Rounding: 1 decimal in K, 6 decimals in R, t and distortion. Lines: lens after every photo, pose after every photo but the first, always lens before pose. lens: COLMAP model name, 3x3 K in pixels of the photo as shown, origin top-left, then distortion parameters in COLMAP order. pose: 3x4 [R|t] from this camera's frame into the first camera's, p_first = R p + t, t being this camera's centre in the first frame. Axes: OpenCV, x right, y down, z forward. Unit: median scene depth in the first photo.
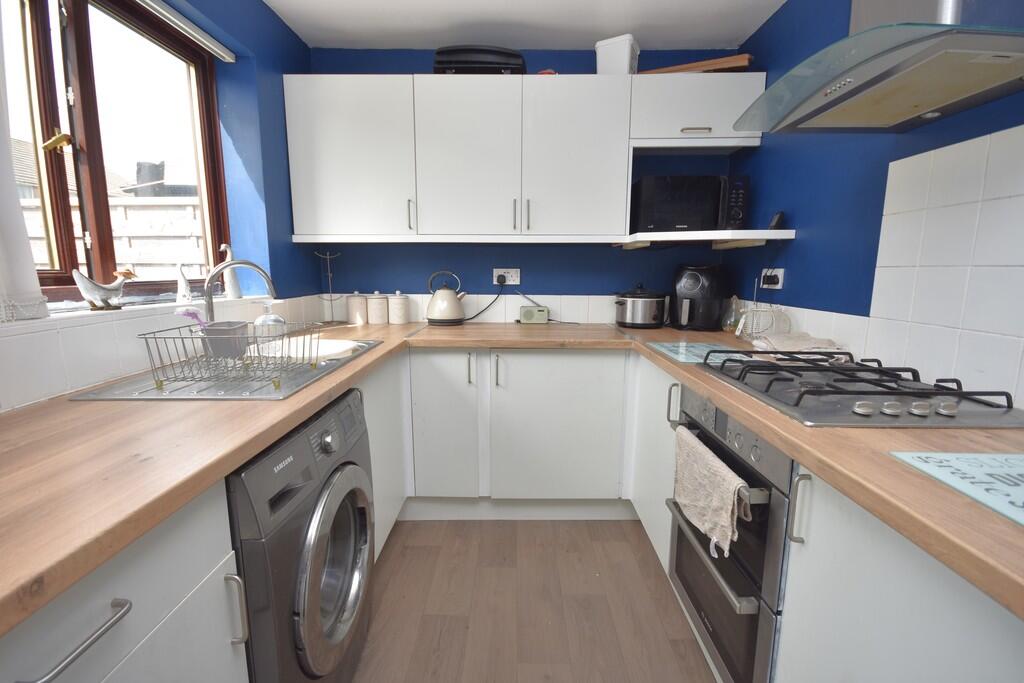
lens RADIAL K [[456.3, 0, 515.9], [0, 456.3, 345.8], [0, 0, 1]] dist [0.000110, -0.007090]
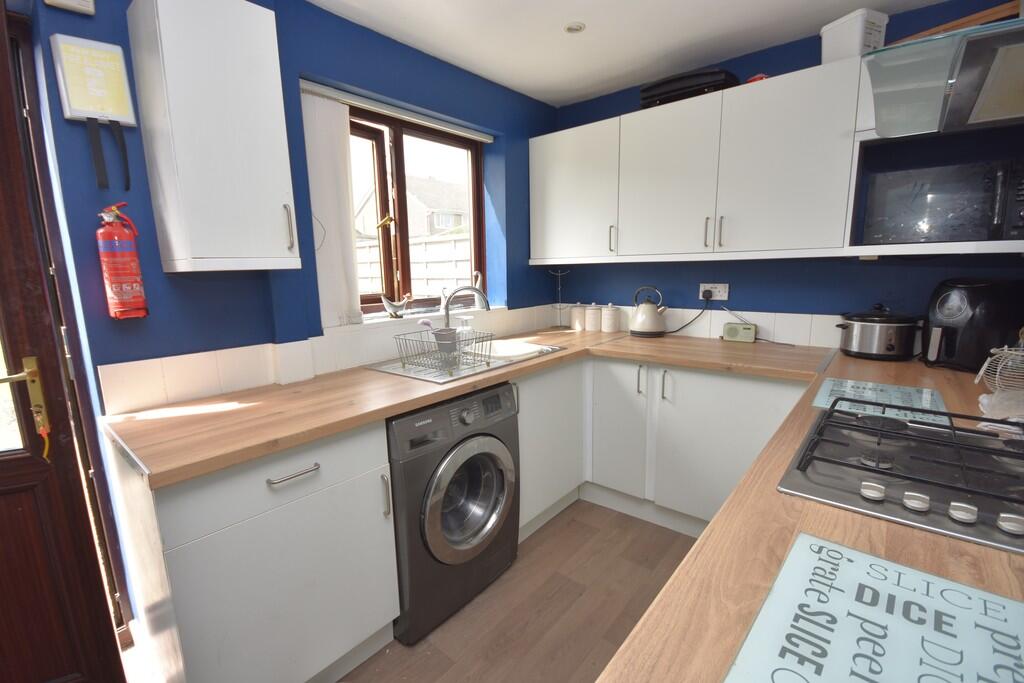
lens RADIAL K [[456.3, 0, 515.9], [0, 456.3, 345.8], [0, 0, 1]] dist [0.000110, -0.007090]
pose [[0.771080, 0.089798, -0.630375, 0.327199], [-0.081330, 0.995786, 0.042368, -0.049378], [0.631523, 0.018599, 0.775134, -0.033793]]
